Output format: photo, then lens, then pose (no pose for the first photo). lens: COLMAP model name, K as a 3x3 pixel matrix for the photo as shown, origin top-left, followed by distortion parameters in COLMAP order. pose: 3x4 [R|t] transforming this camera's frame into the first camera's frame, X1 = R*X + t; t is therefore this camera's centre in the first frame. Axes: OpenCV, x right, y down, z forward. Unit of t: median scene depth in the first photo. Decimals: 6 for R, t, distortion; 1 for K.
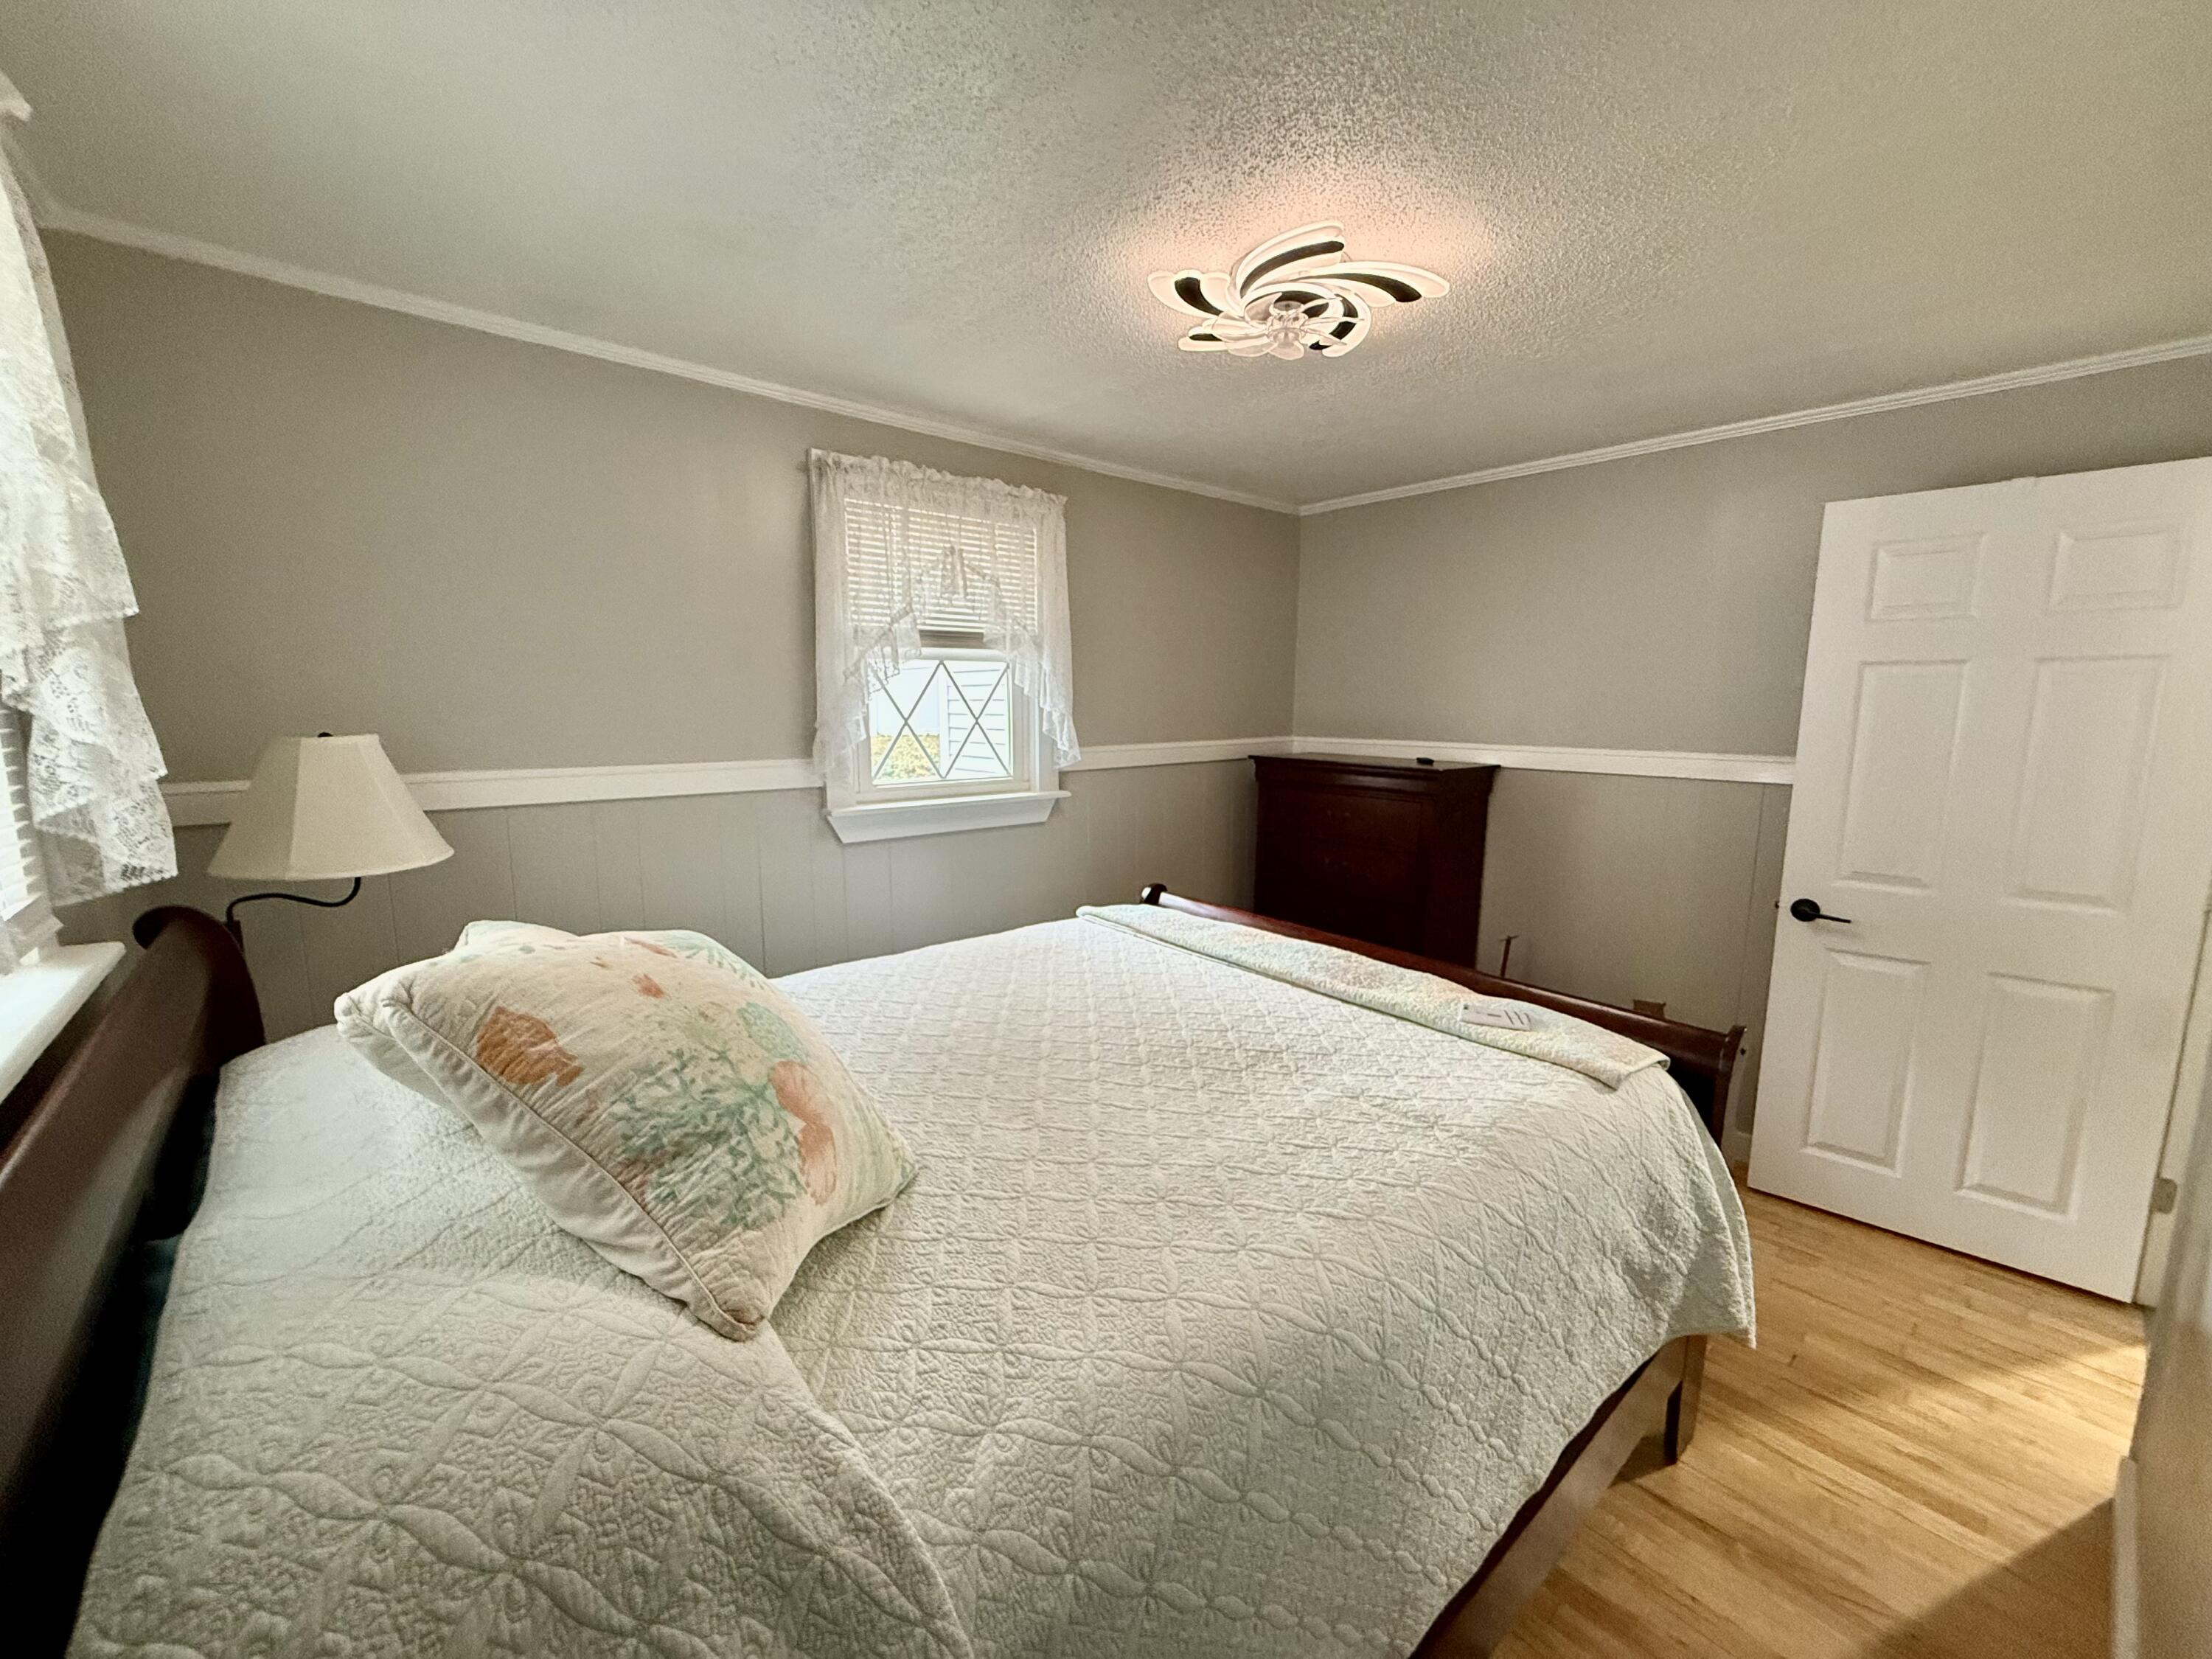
lens RADIAL K [[889.5, 0, 1106.0], [0, 889.5, 829.5], [0, 0, 1]] dist [0.000718, 0.000002]
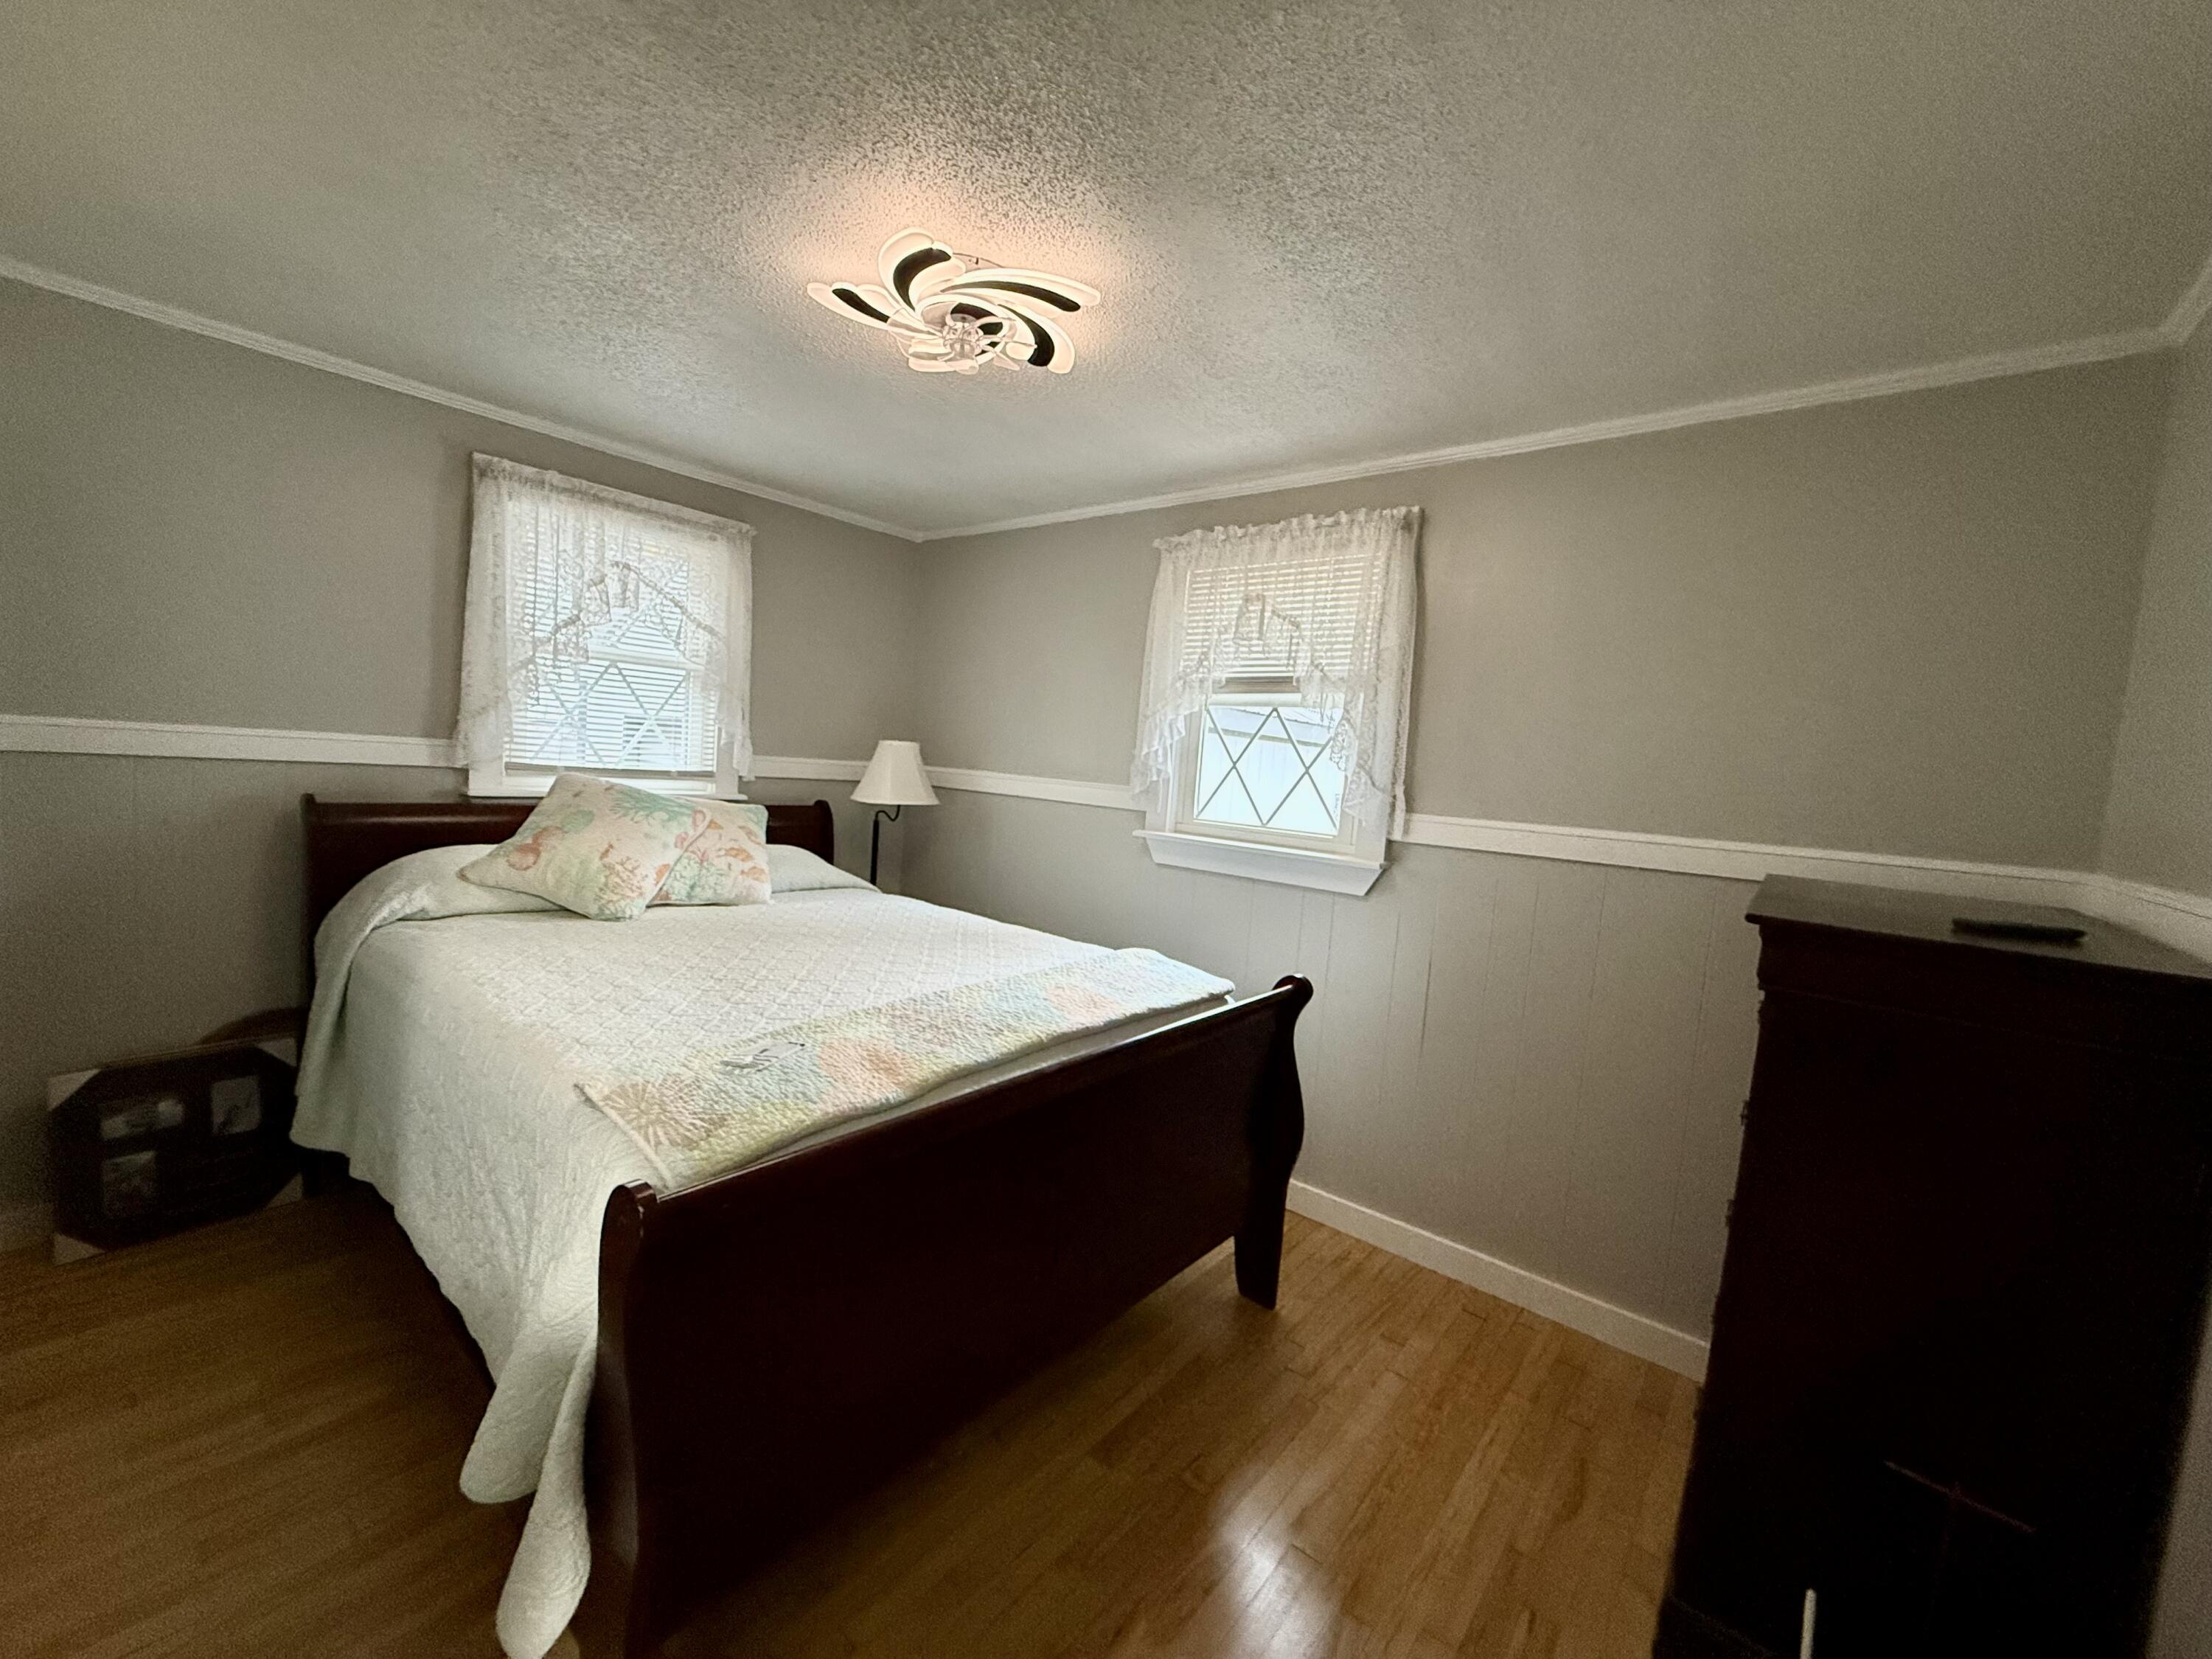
lens RADIAL K [[878.5, 0, 1106.0], [0, 878.5, 829.5], [0, 0, 1]] dist [-0.000843, -0.000055]
pose [[0.169122, 0.086236, -0.981815, 0.771165], [-0.212567, 0.975912, 0.049102, -0.064388], [0.962400, 0.200397, 0.183379, 0.670024]]
